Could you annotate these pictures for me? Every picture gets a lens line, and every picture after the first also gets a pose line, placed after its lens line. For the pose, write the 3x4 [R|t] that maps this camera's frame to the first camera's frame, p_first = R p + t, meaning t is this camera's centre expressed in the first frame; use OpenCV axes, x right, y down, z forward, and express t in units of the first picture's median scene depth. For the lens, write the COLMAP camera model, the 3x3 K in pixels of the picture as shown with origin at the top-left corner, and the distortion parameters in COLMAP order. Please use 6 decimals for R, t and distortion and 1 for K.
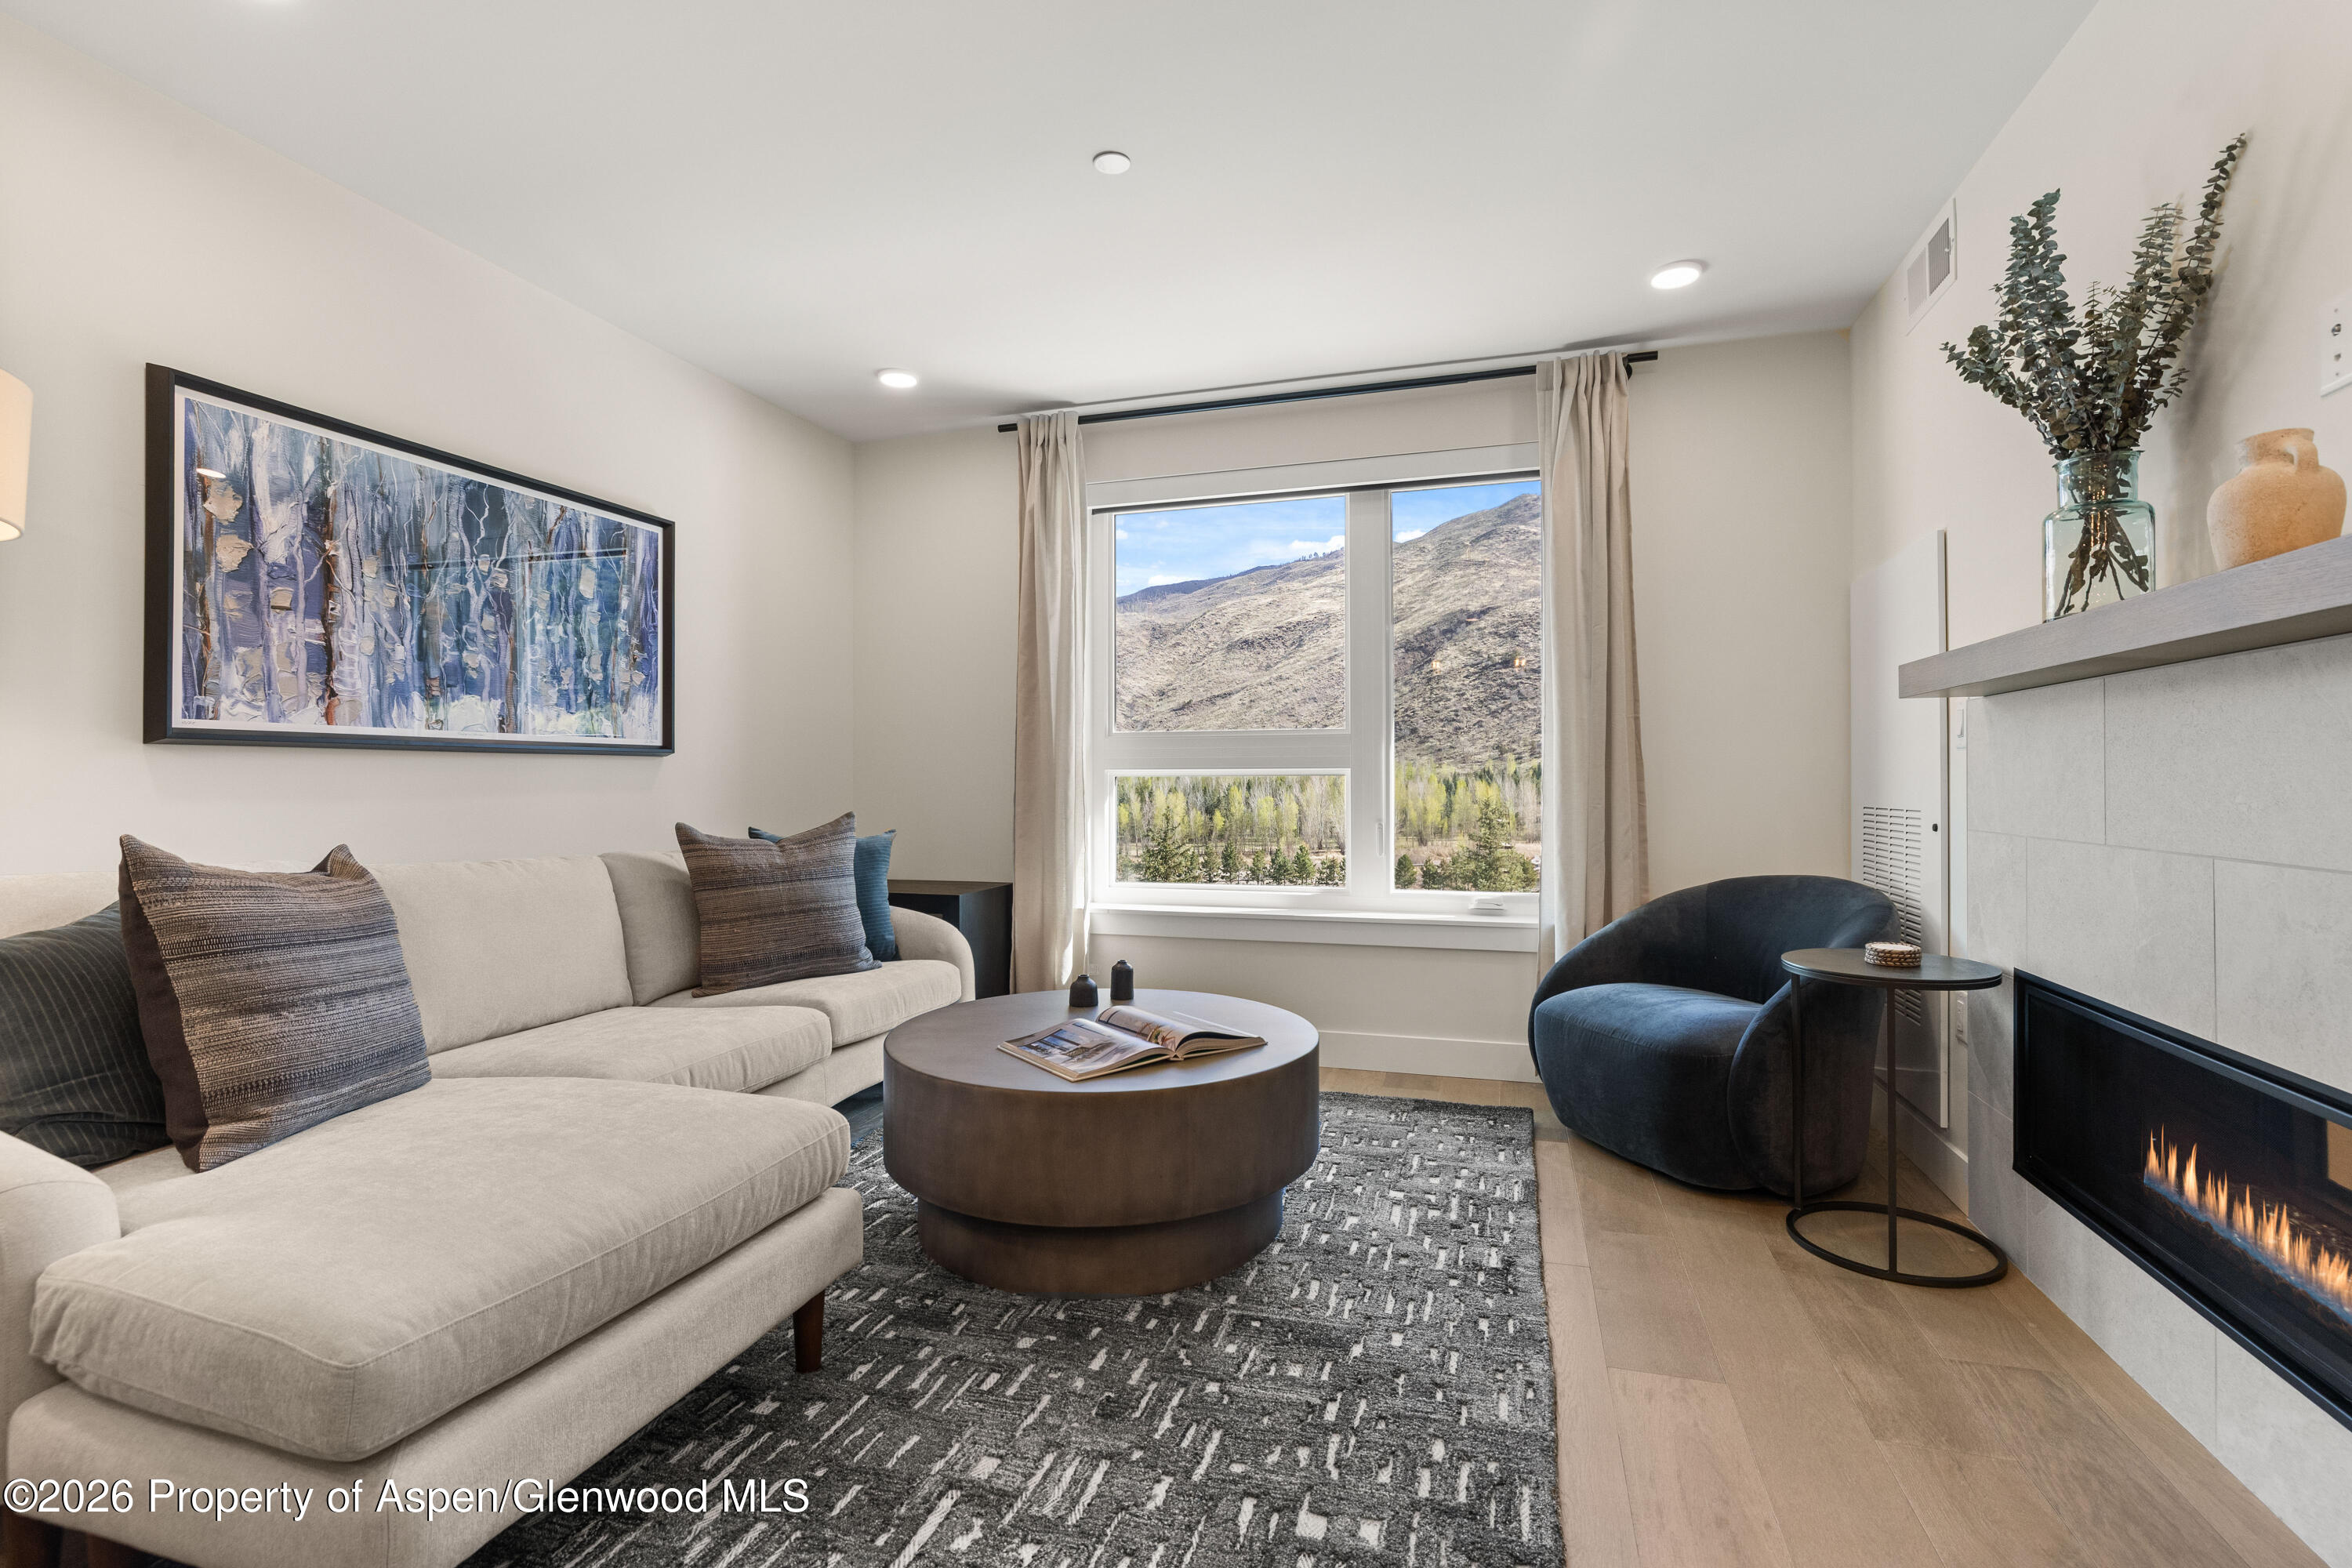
lens RADIAL K [[1060.6, 0, 1161.4], [0, 1060.6, 775.3], [0, 0, 1]] dist [-0.007517, 0.001140]
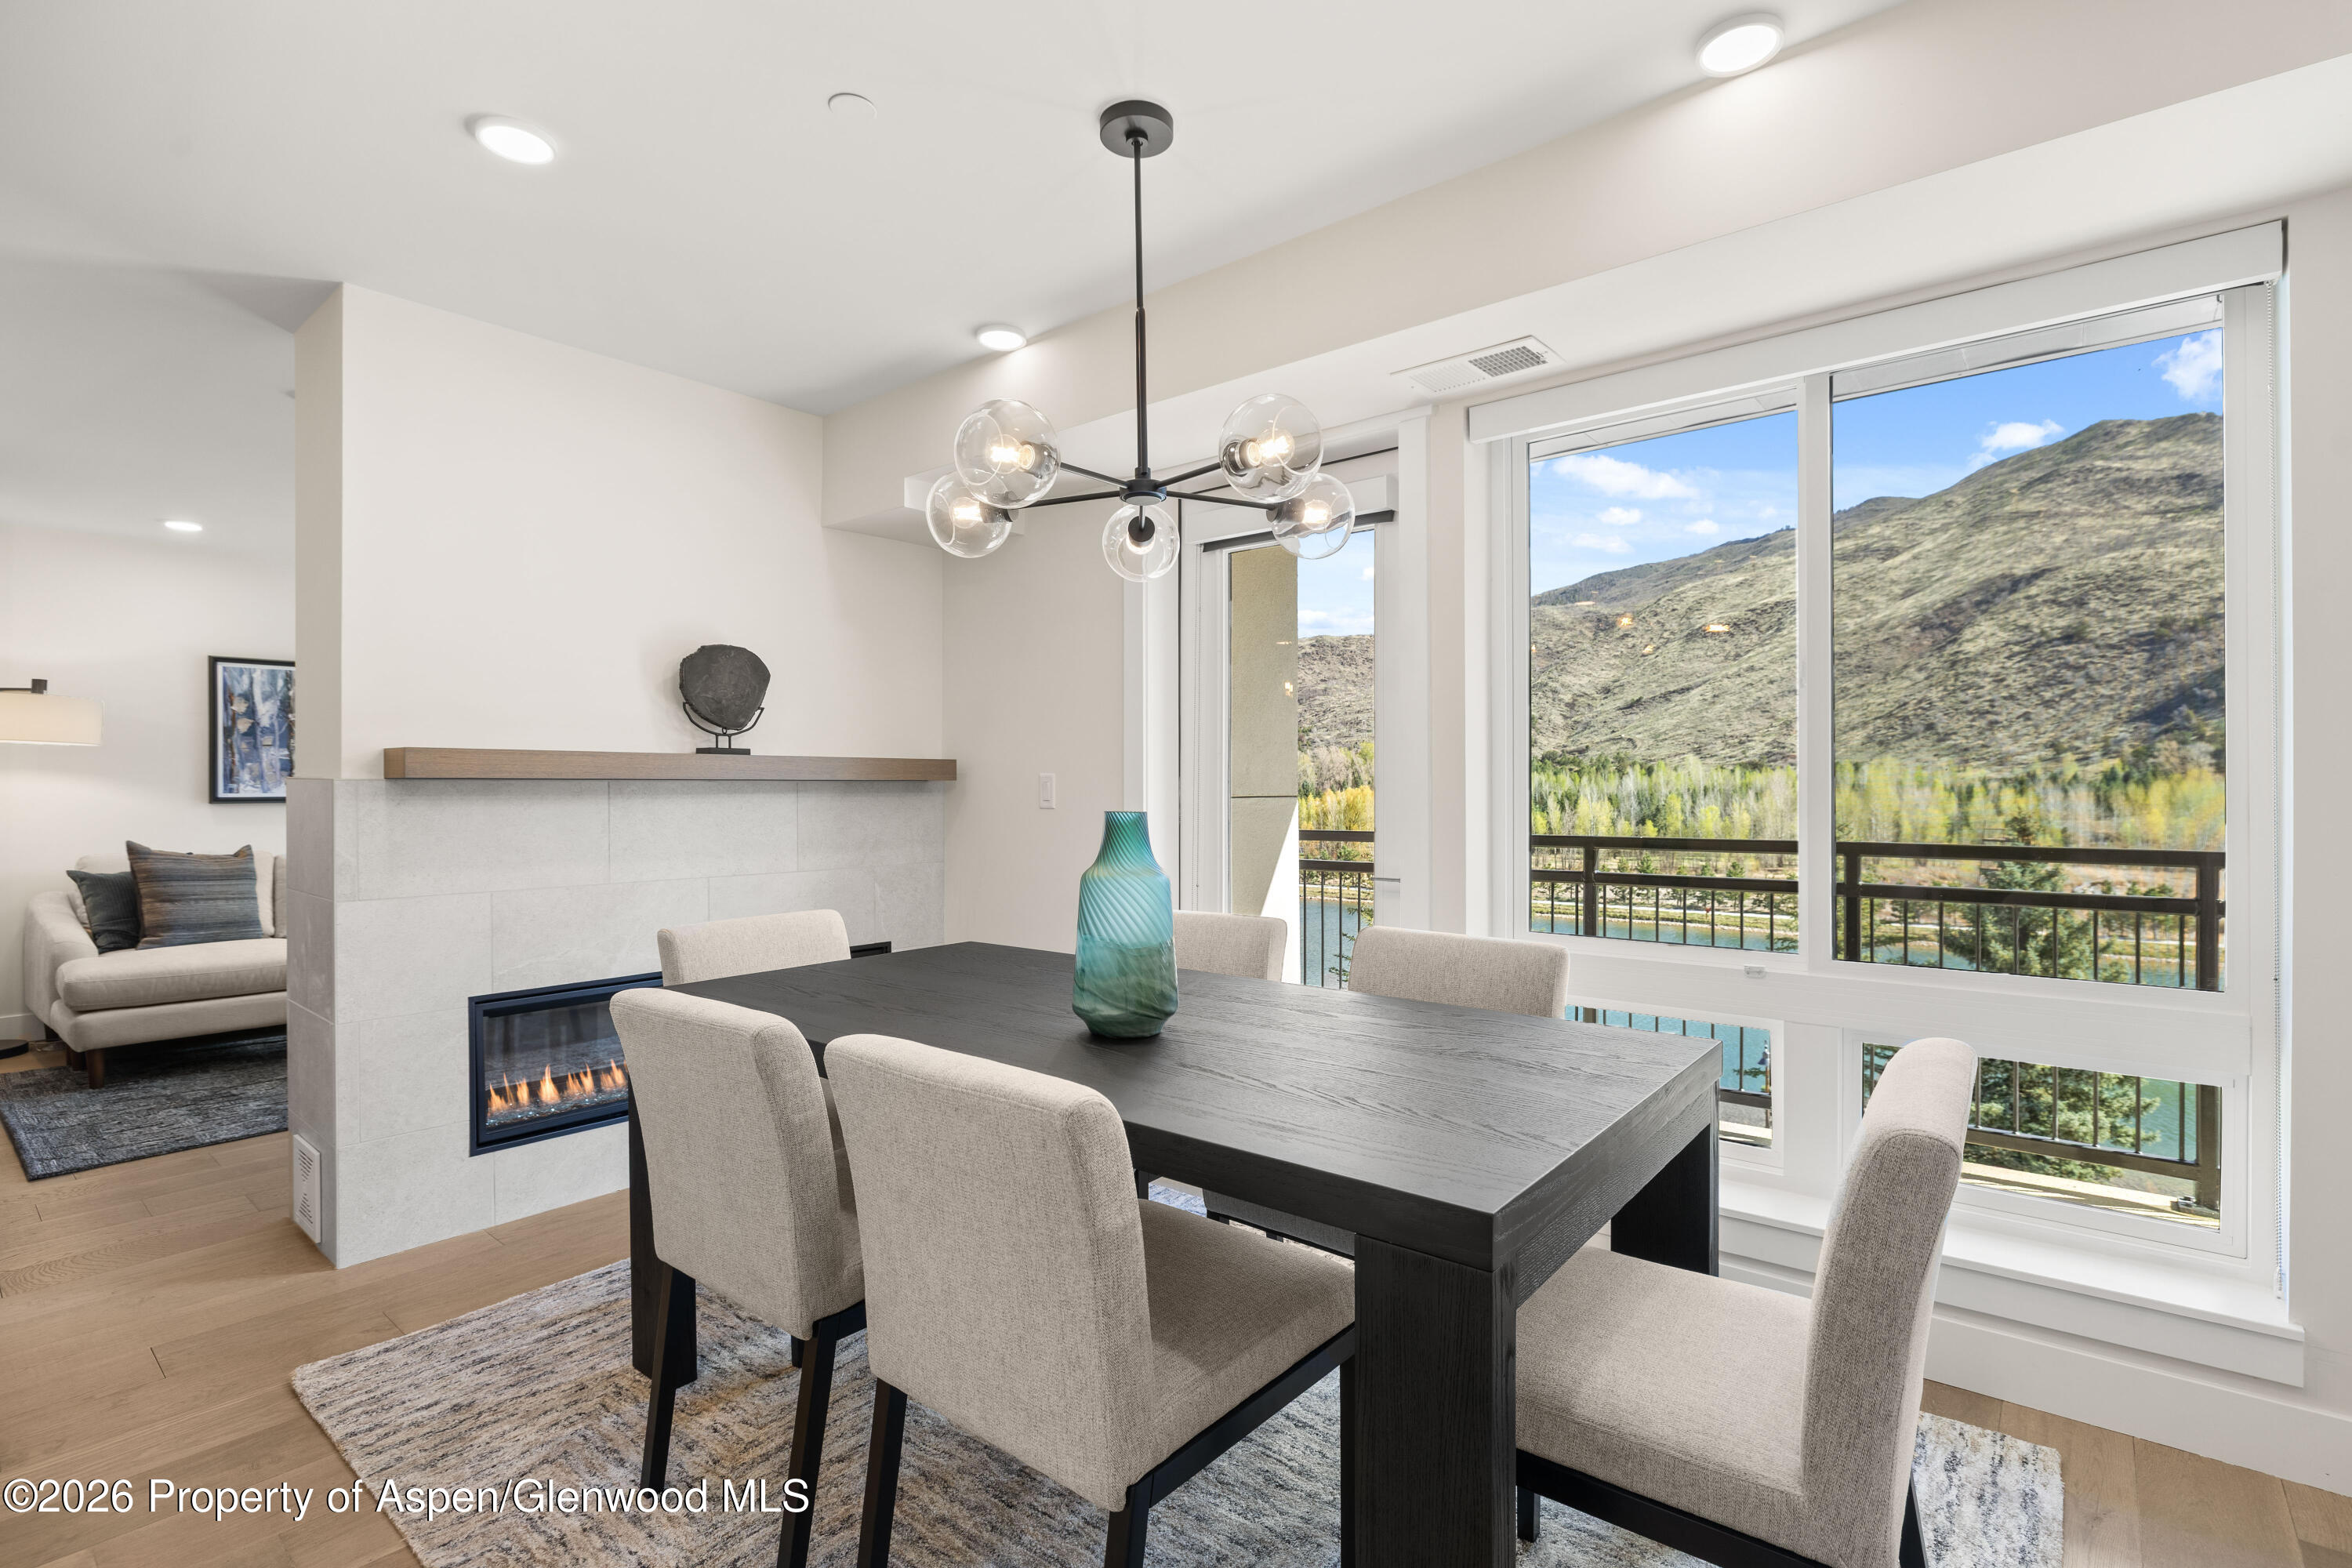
lens RADIAL K [[1105.3, 0, 1189.2], [0, 1105.3, 785.2], [0, 0, 1]] dist [-0.010299, 0.003168]
pose [[0.929009, -0.003382, -0.370041, 1.851361], [0.004397, 0.999989, 0.001899, -0.057971], [0.370031, -0.003391, 0.929013, -0.494980]]
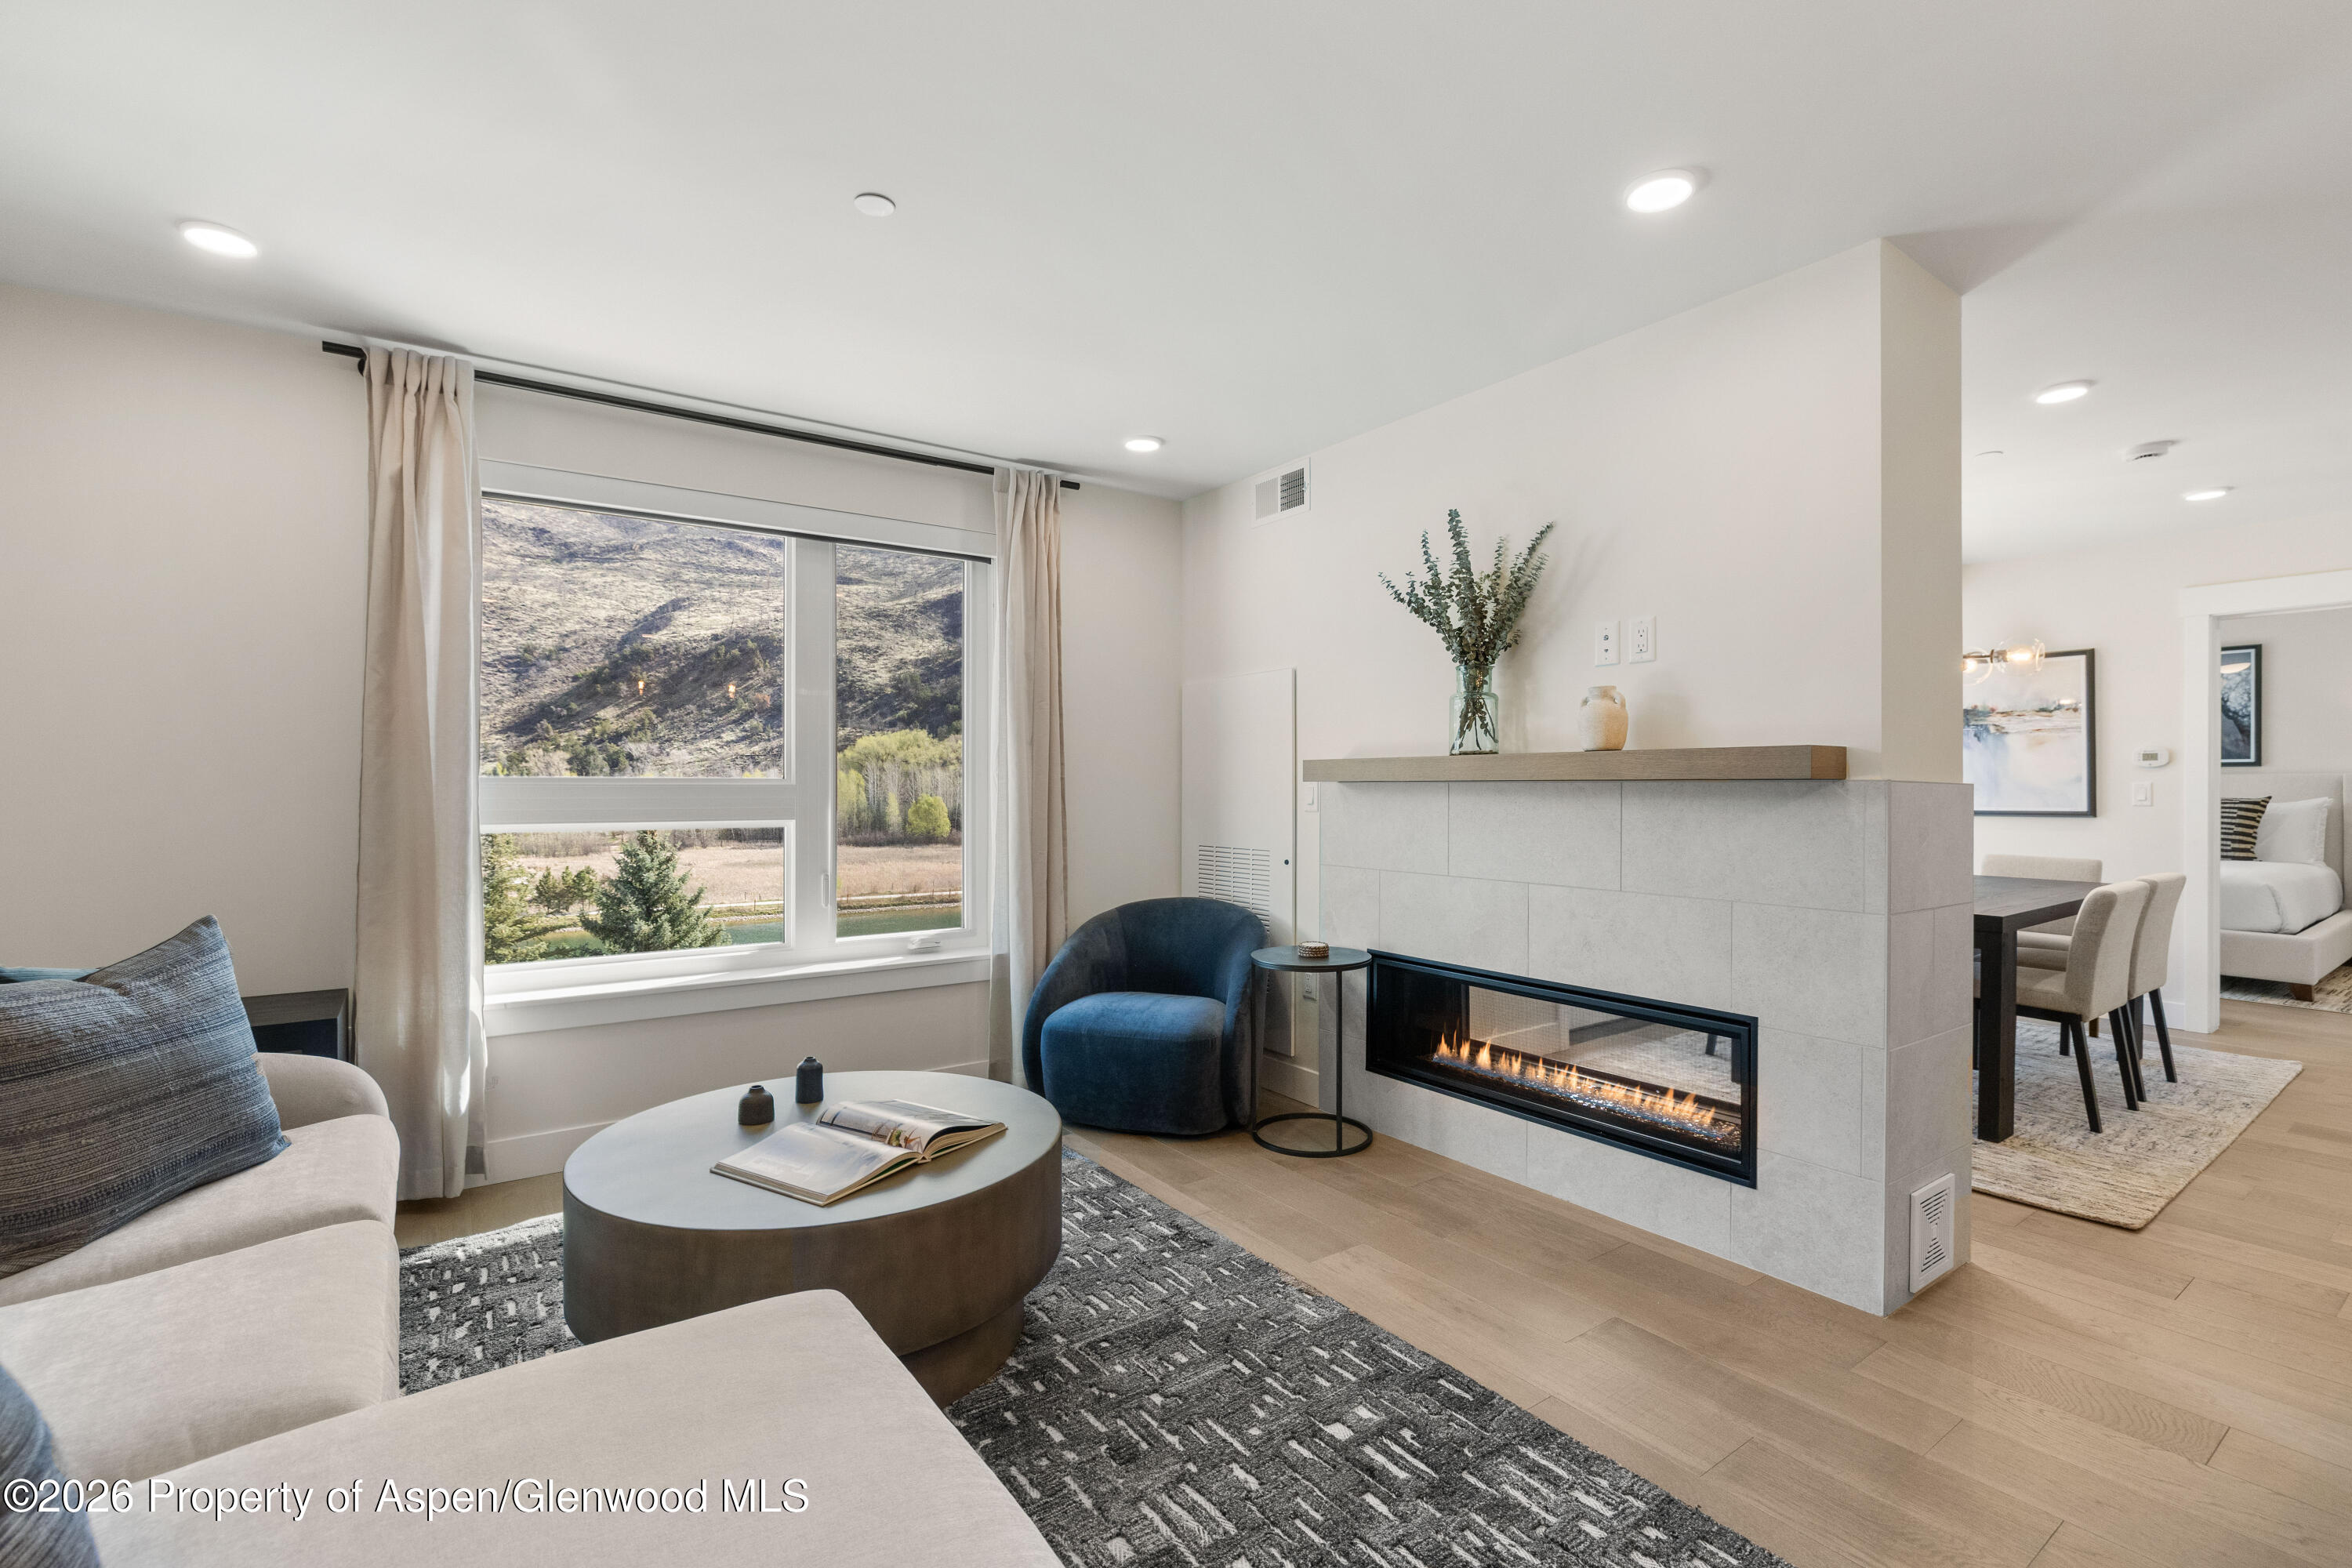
lens RADIAL K [[1060.6, 0, 1169.0], [0, 1060.6, 794.7], [0, 0, 1]] dist [-0.007517, 0.001140]
pose [[0.605027, -0.005644, 0.796185, -0.584982], [-0.004574, 0.999934, 0.010564, -0.062318], [-0.796192, -0.010033, 0.604961, 0.203463]]
